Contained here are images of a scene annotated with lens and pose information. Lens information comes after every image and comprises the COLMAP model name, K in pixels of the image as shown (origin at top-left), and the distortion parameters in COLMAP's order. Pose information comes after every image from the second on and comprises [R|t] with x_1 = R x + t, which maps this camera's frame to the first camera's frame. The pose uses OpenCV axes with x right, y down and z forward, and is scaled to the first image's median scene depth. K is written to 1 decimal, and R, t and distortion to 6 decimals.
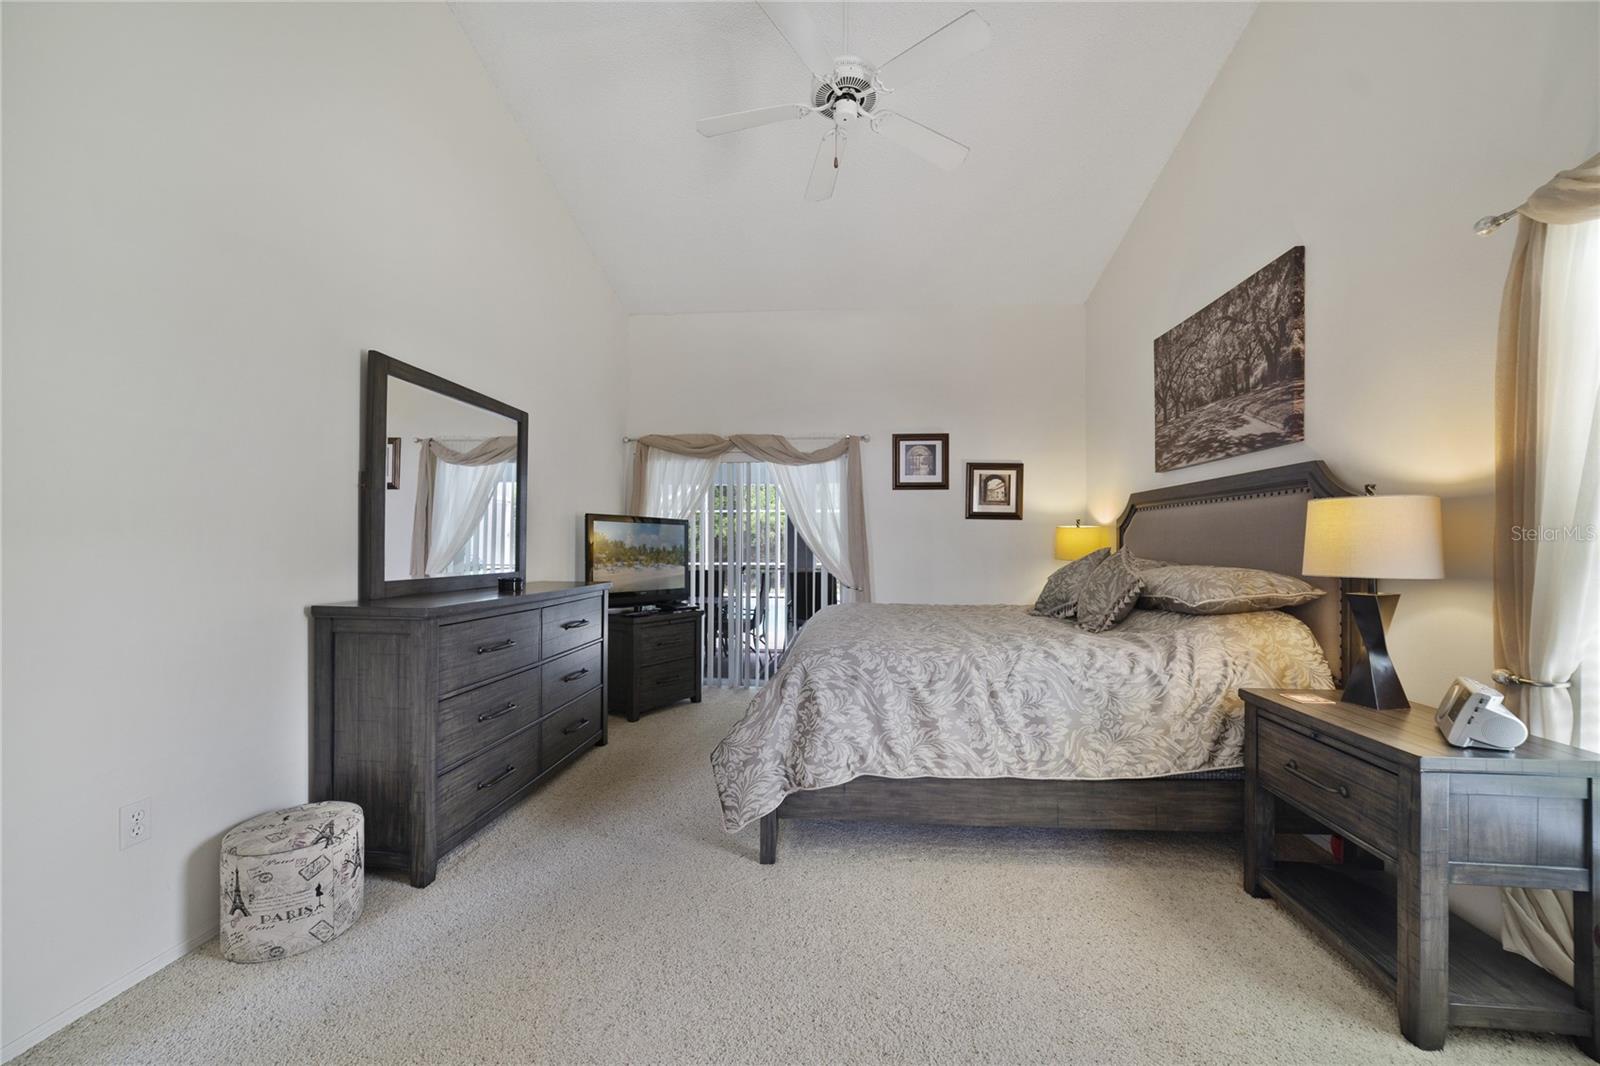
lens RADIAL K [[612.4, 0, 800.7], [0, 612.4, 542.6], [0, 0, 1]] dist [-0.020266, 0.006553]
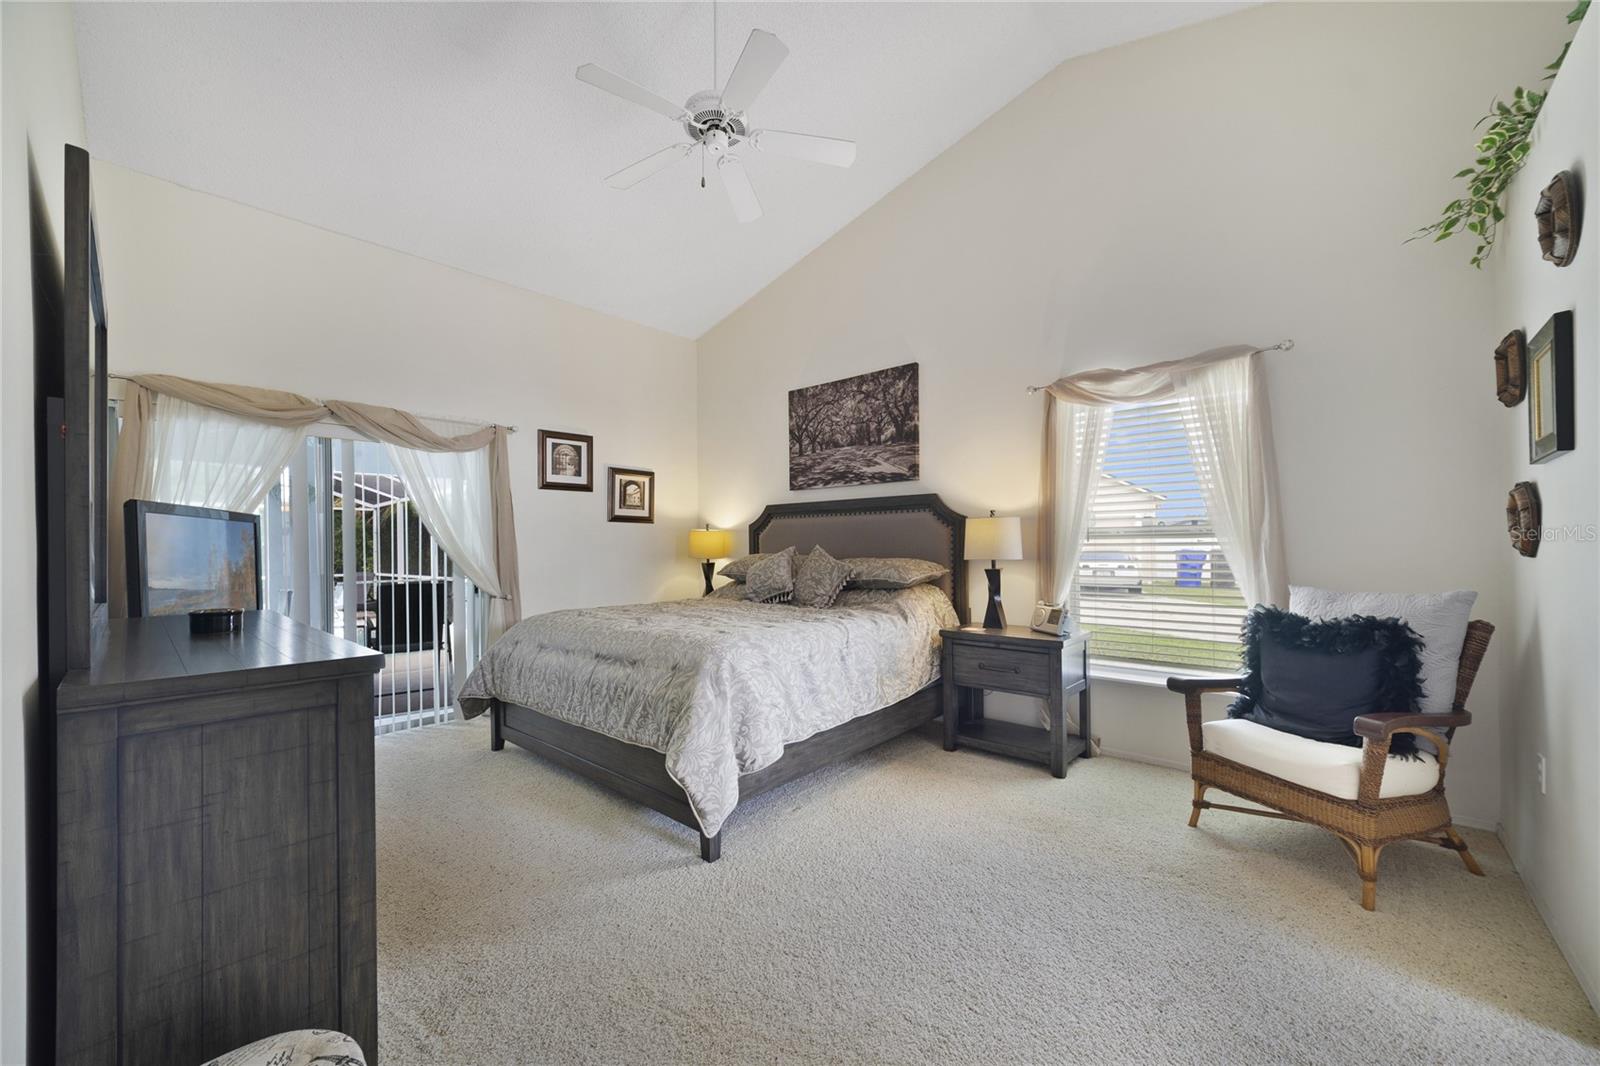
lens RADIAL K [[612.4, 0, 808.9], [0, 612.4, 540.0], [0, 0, 1]] dist [-0.020266, 0.006553]
pose [[0.606355, -0.003403, 0.795187, -0.534992], [0.010365, 0.999940, -0.003624, -0.001485], [-0.795127, 0.010439, 0.606353, 0.177288]]
